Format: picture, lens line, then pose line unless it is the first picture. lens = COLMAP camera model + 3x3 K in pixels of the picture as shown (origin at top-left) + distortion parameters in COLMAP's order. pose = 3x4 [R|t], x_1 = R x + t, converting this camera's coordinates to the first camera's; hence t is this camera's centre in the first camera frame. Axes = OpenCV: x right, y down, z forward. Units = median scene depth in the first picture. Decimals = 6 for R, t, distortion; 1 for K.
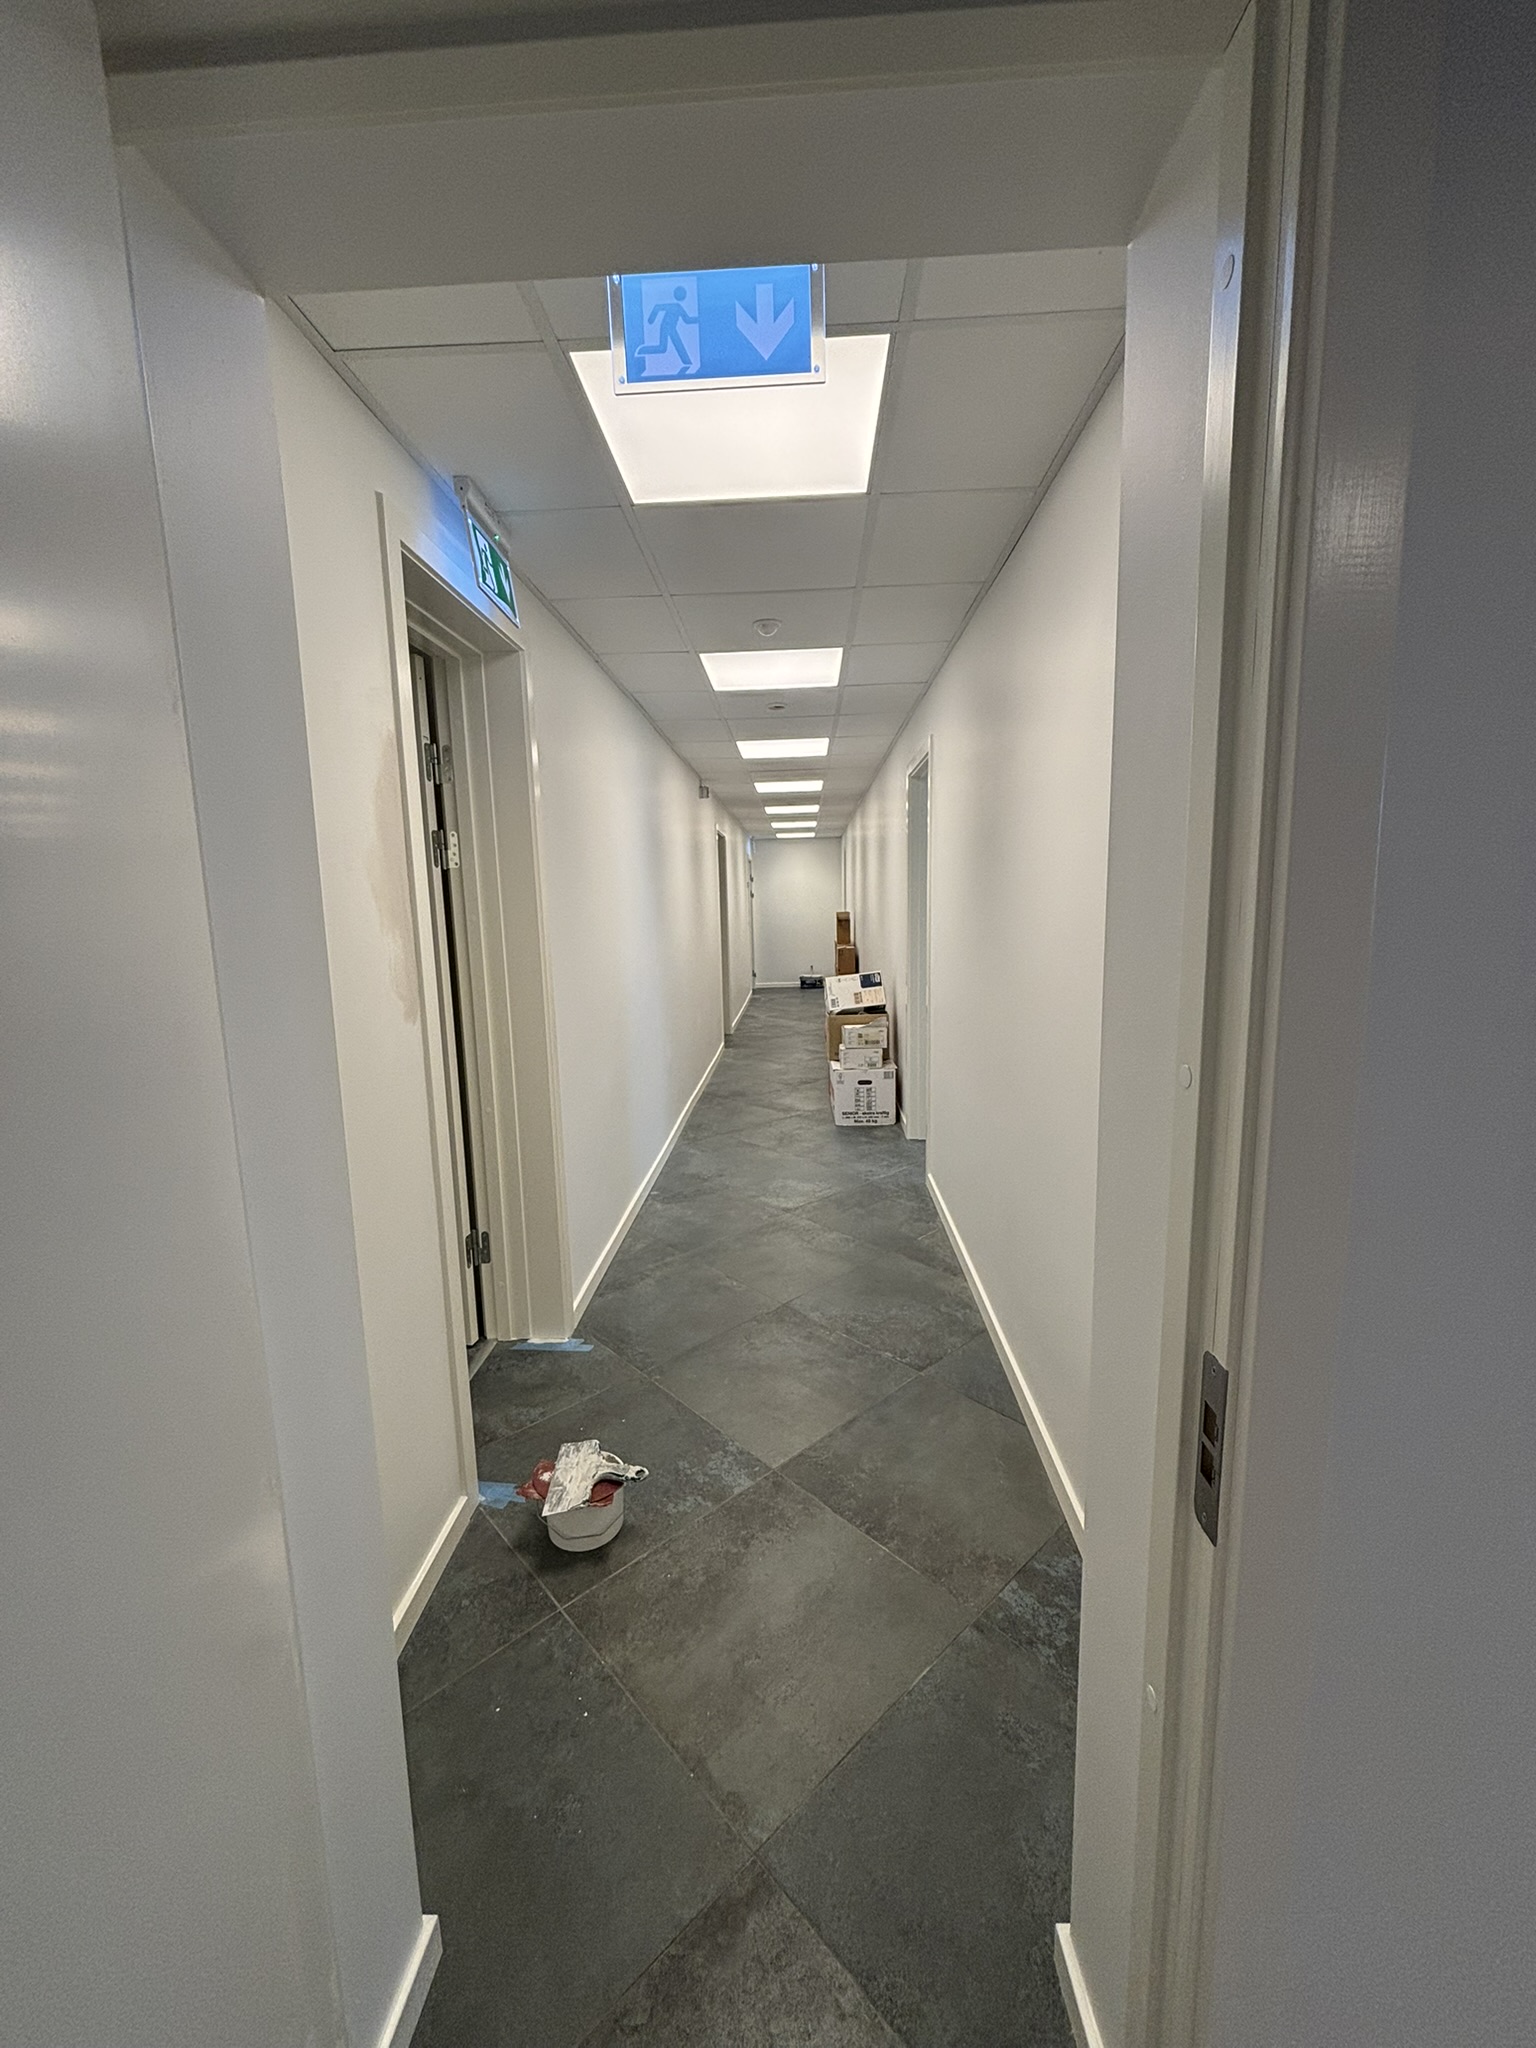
lens RADIAL K [[824.7, 0, 771.7], [0, 824.7, 1021.3], [0, 0, 1]] dist [-0.002234, -0.000965]
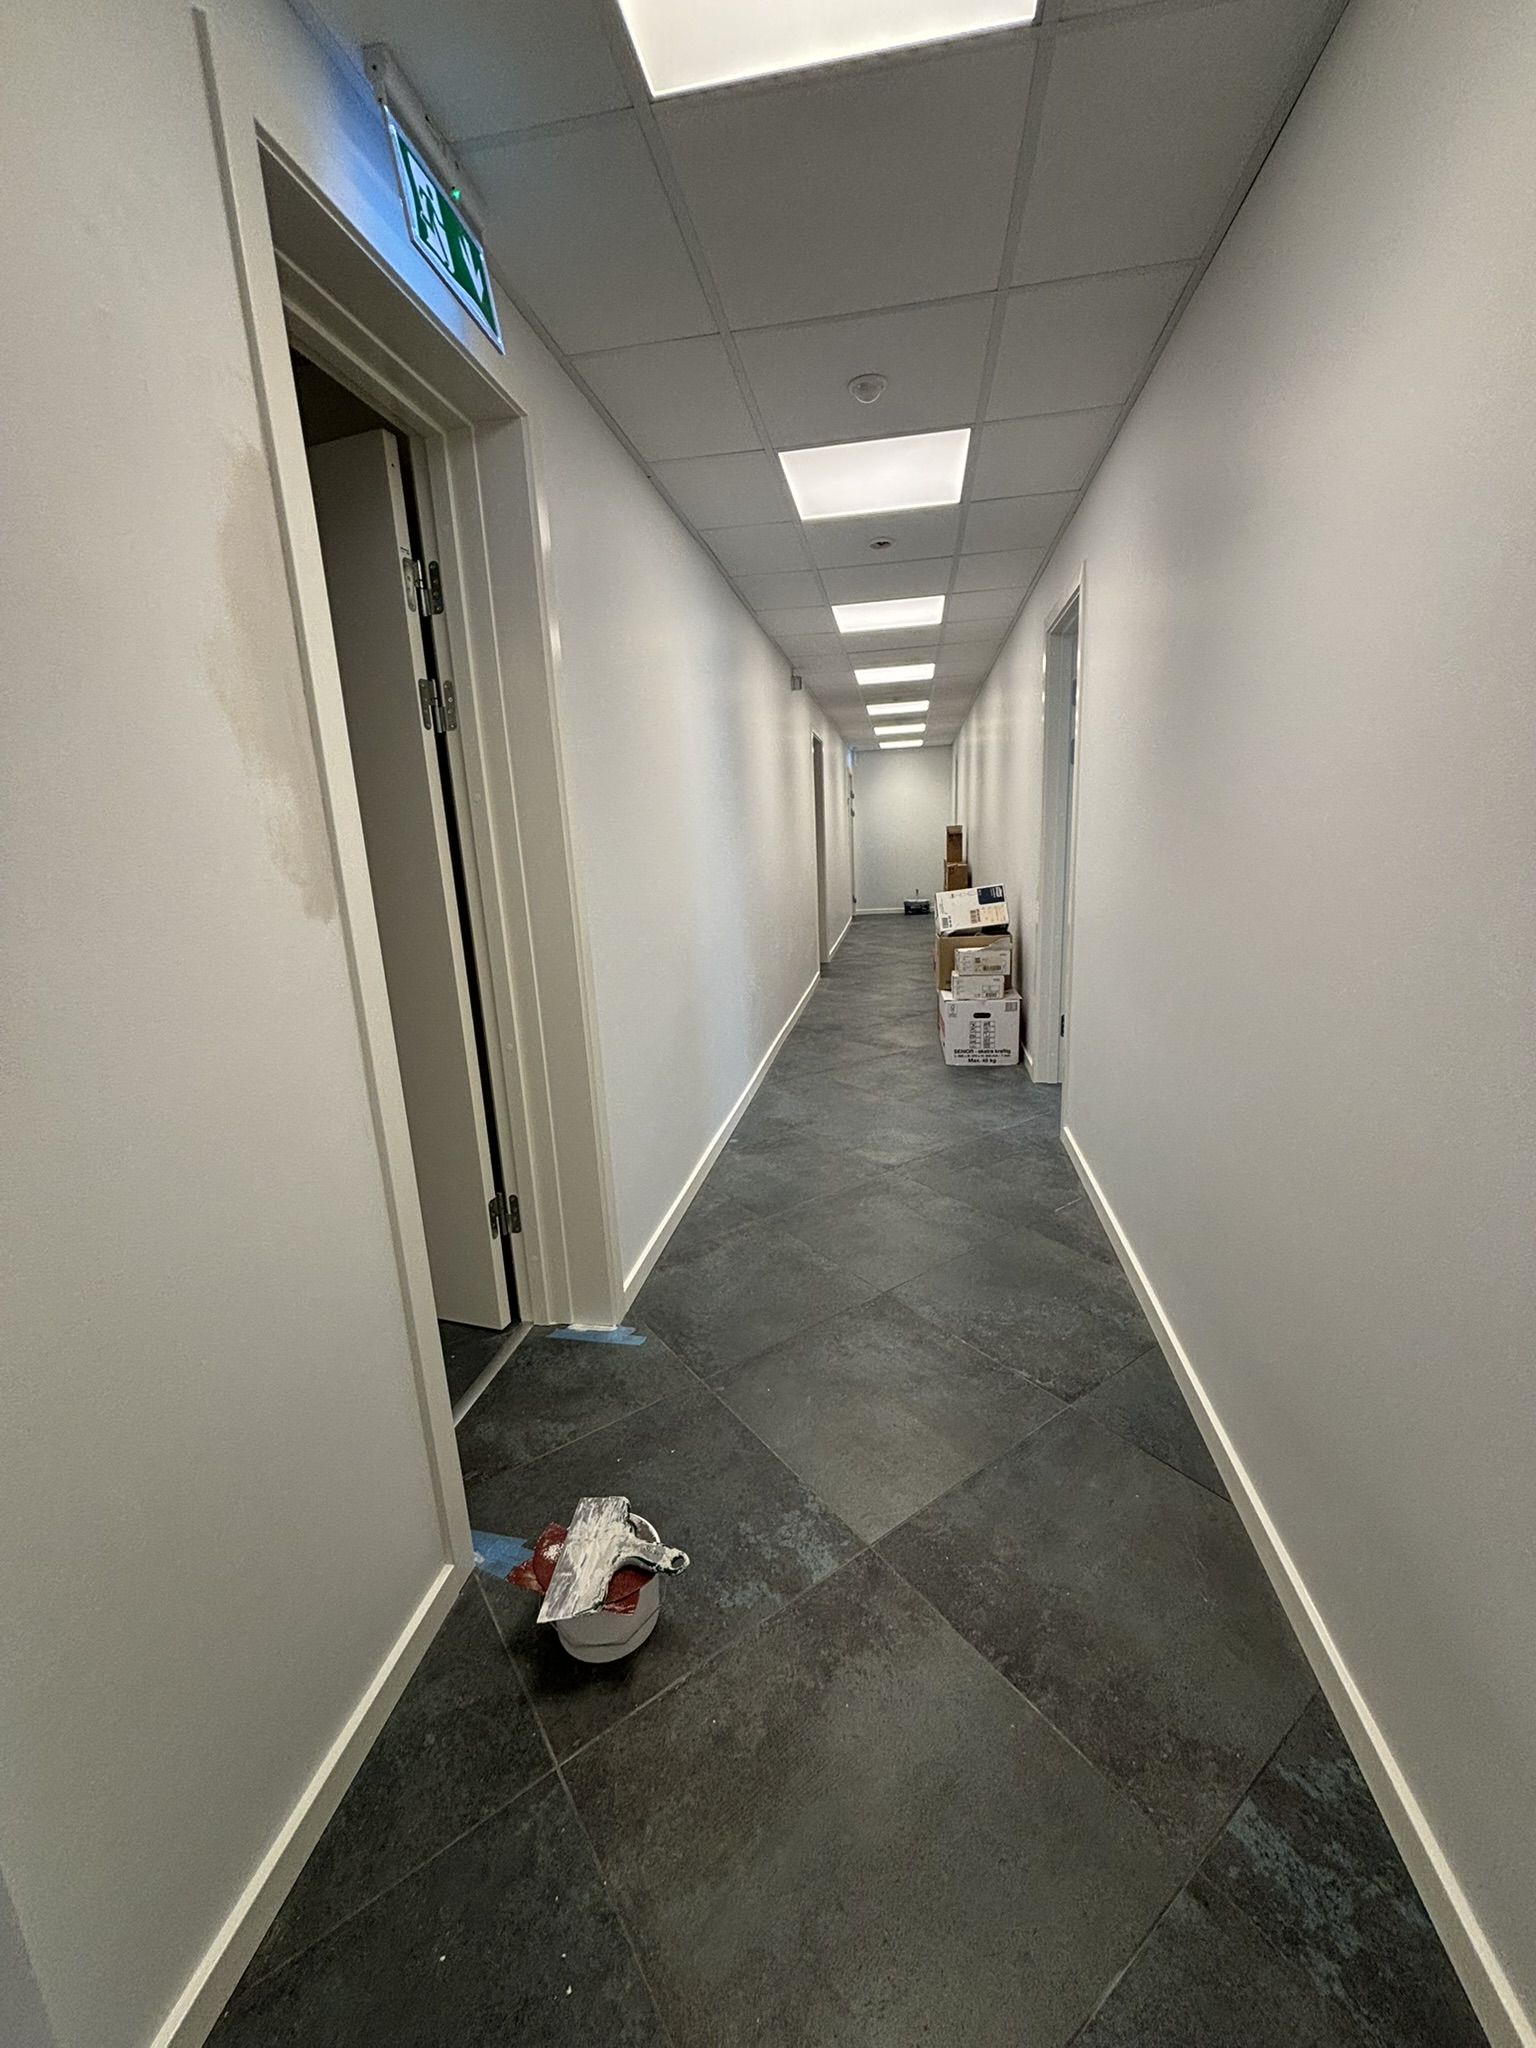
lens RADIAL K [[824.7, 0, 765.5], [0, 824.7, 1016.8], [0, 0, 1]] dist [-0.002234, -0.000965]
pose [[0.991538, 0.005741, -0.129686, 0.003003], [0.004101, 0.997138, 0.075495, 0.020418], [0.129748, -0.075388, 0.988677, 0.255036]]
